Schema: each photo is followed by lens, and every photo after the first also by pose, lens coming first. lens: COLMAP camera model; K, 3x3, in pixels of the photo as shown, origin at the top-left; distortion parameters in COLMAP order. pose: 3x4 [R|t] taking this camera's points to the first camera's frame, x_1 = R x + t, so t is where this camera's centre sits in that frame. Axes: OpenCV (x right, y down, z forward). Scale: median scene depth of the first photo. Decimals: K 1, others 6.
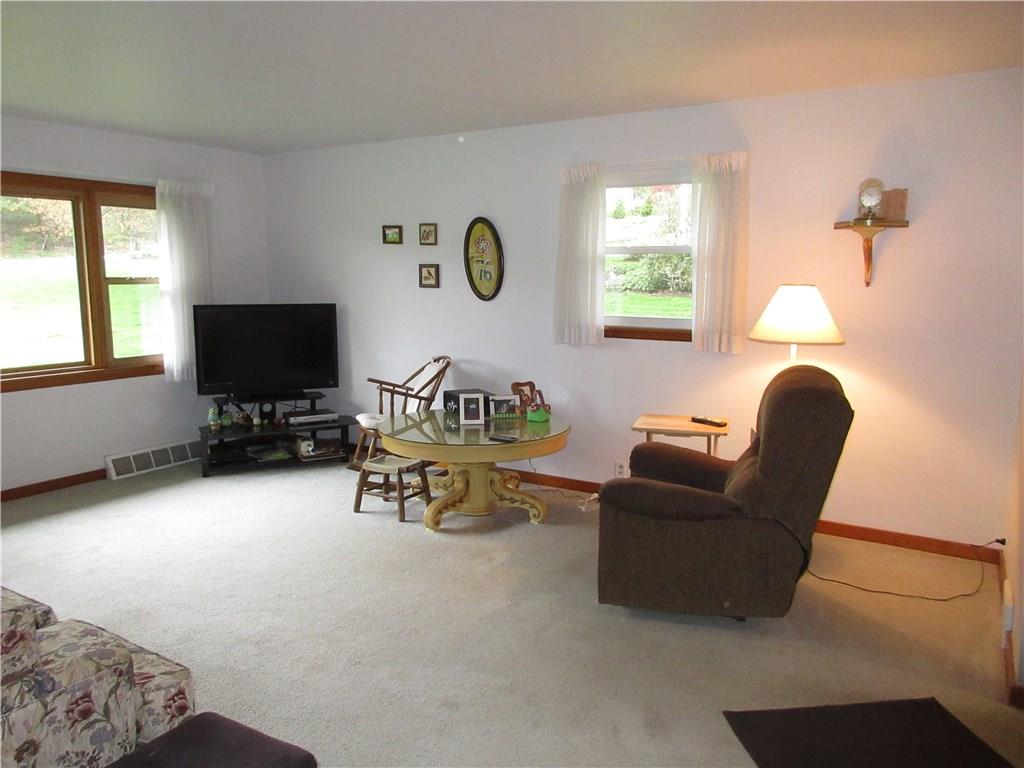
lens RADIAL K [[760.7, 0, 512.0], [0, 760.7, 384.0], [0, 0, 1]] dist [0.005273, 0.006270]
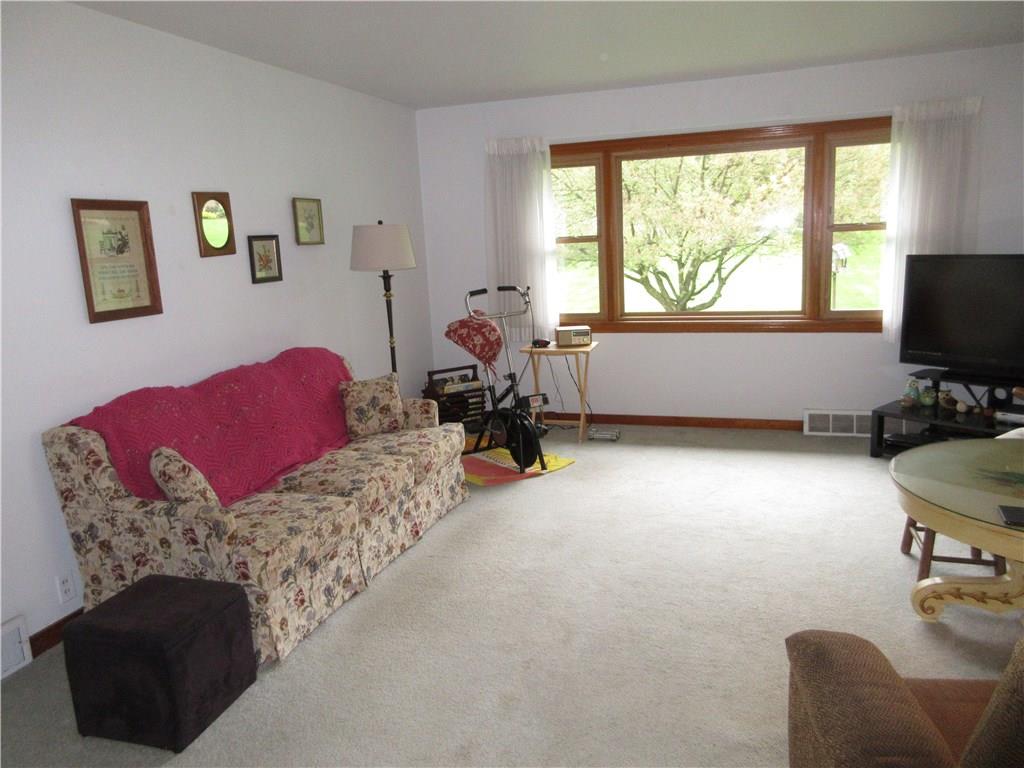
lens RADIAL K [[767.8, 0, 512.0], [0, 767.8, 384.0], [0, 0, 1]] dist [0.034801, 0.000416]
pose [[0.241611, 0.177141, -0.954068, 0.322364], [-0.096758, 0.982695, 0.157953, -0.058167], [0.965537, 0.054150, 0.254569, 0.382312]]
